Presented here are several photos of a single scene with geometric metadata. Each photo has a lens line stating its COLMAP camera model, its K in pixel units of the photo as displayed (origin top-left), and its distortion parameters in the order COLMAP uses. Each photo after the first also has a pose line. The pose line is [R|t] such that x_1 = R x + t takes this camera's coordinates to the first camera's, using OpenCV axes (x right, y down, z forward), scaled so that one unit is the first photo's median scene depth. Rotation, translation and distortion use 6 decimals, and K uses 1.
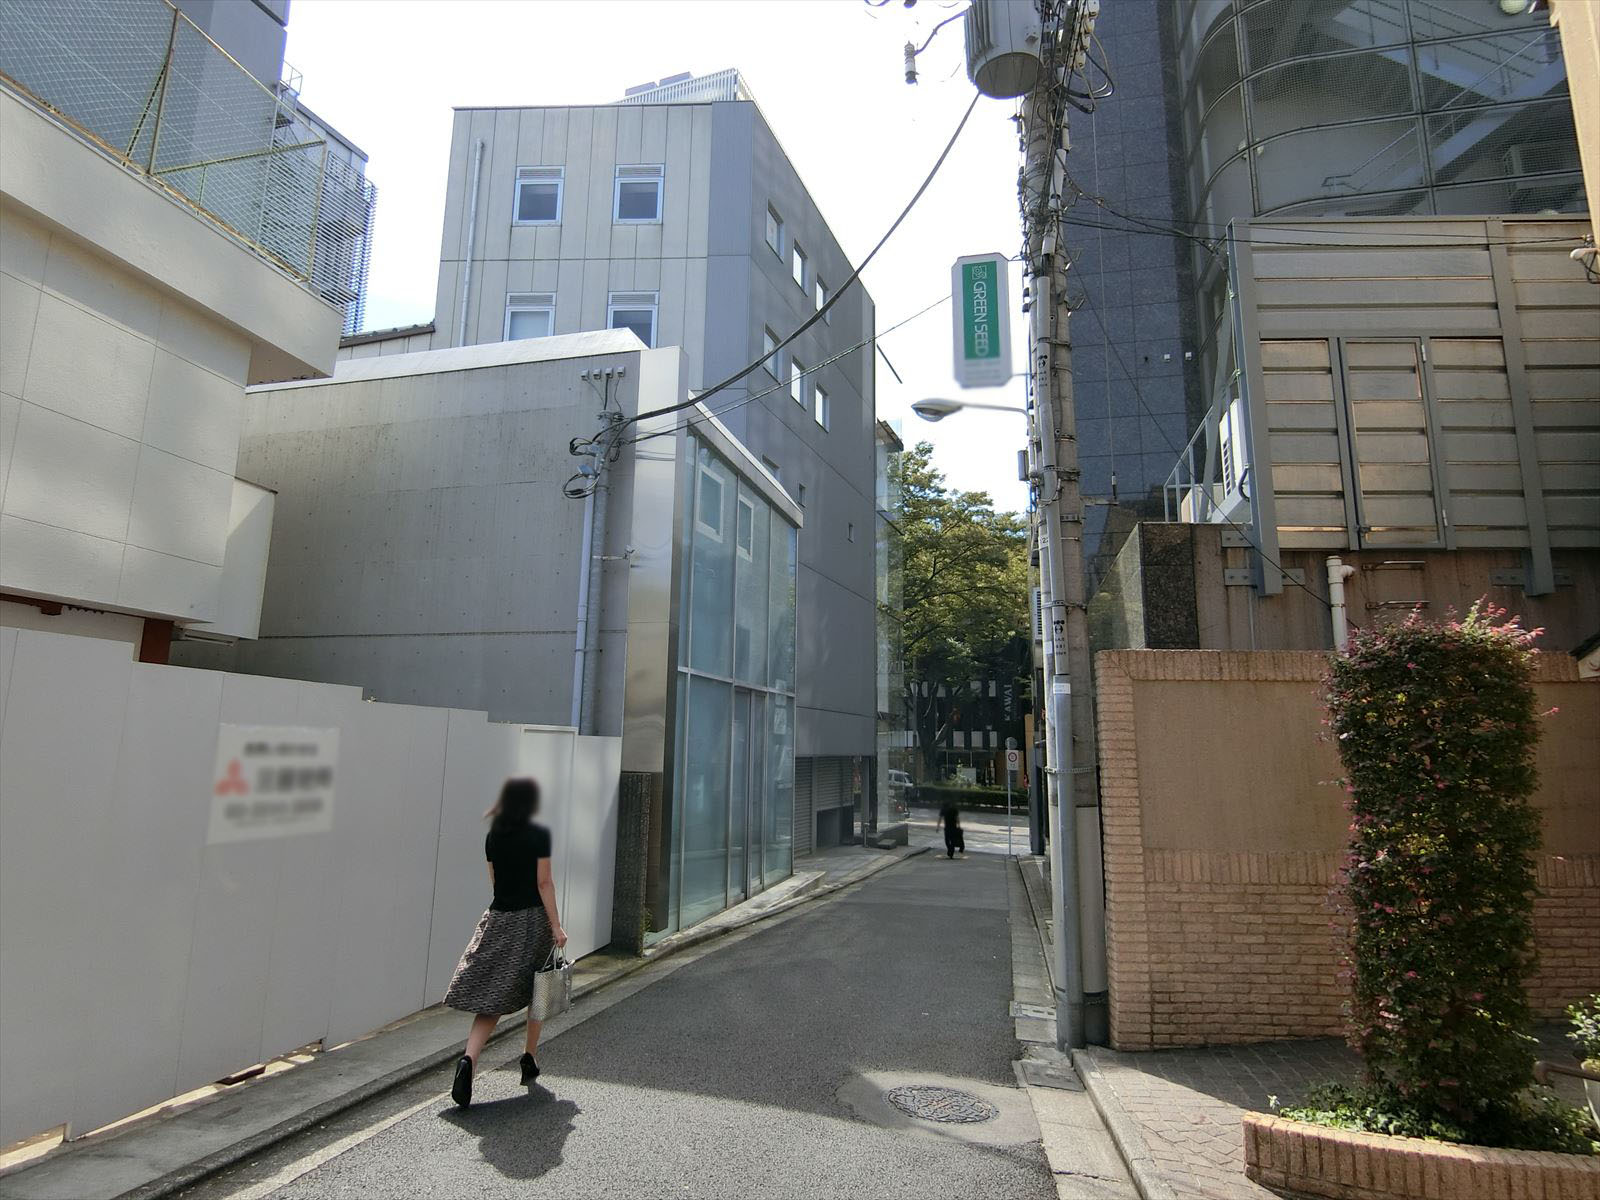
lens RADIAL K [[895.2, 0, 800.0], [0, 895.2, 600.0], [0, 0, 1]] dist [-0.019056, 0.001625]
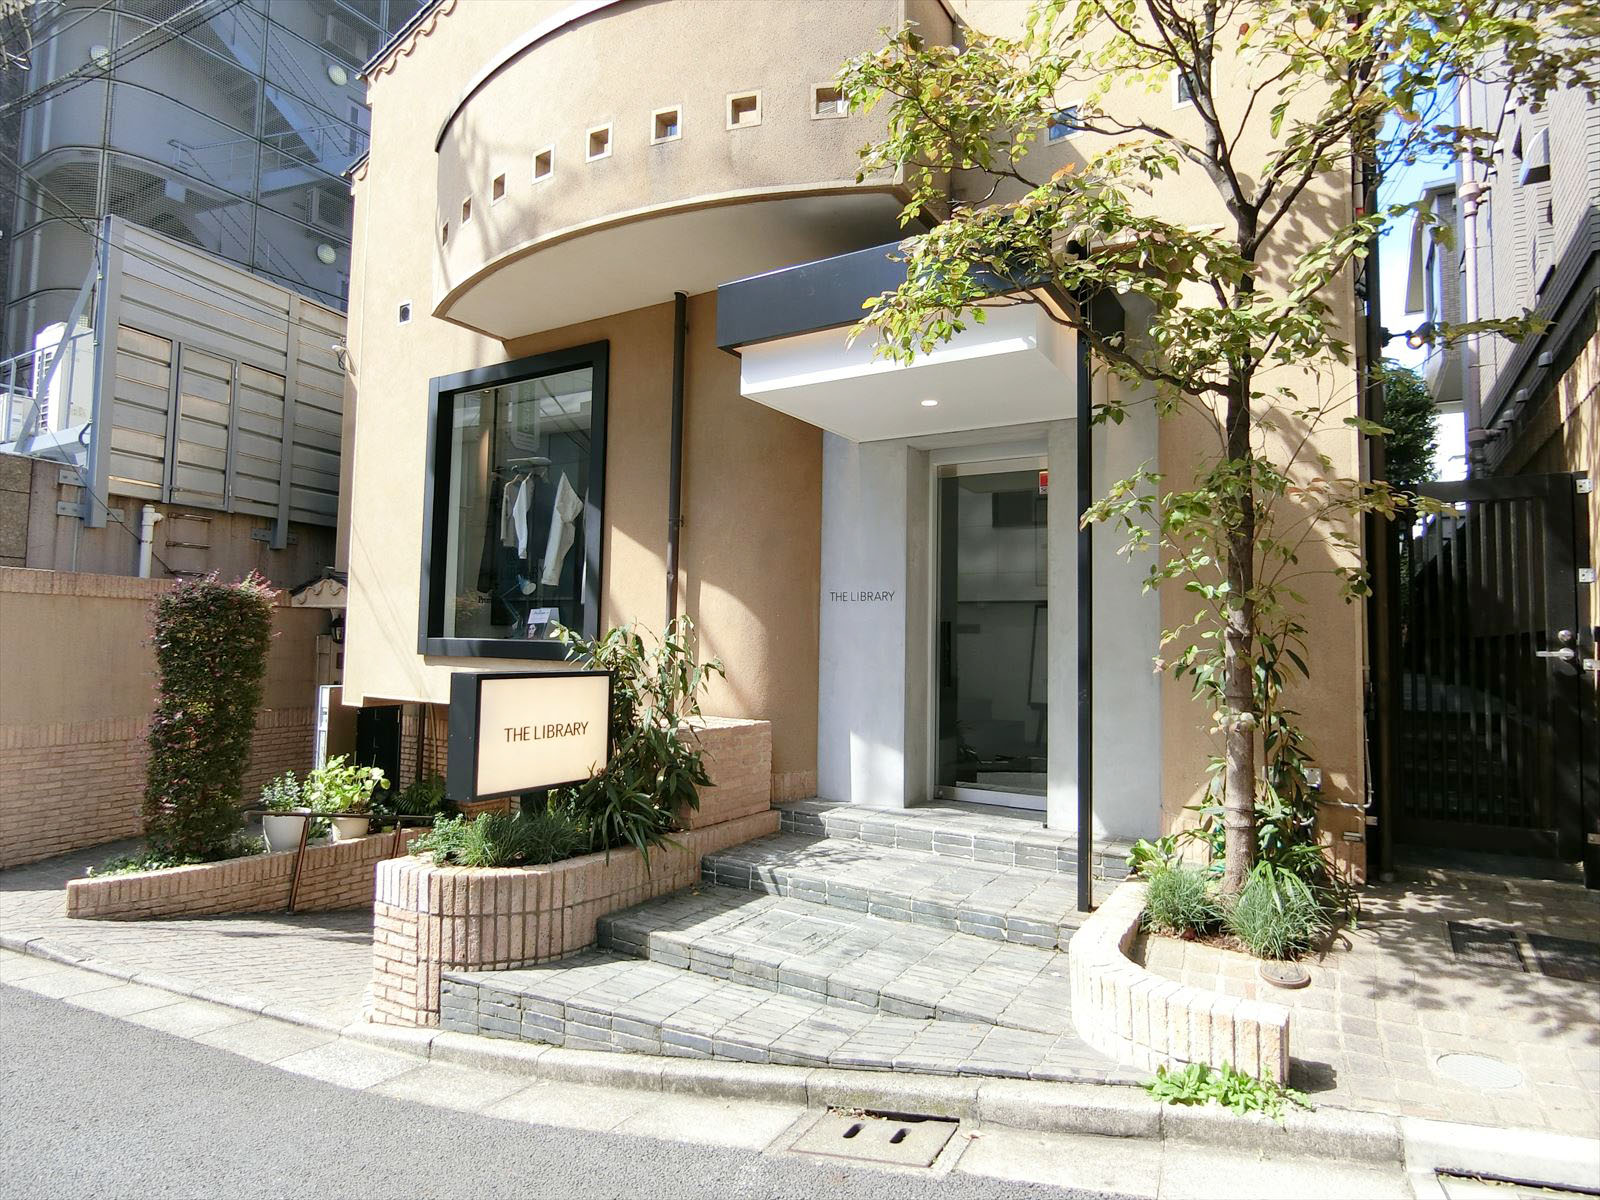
lens RADIAL K [[895.2, 0, 800.0], [0, 895.2, 600.0], [0, 0, 1]] dist [-0.019056, 0.001625]
pose [[0.311236, 0.045700, 0.949233, -0.388303], [-0.183156, 0.983002, 0.012728, -0.111501], [-0.932516, -0.177819, 0.314316, -0.397990]]
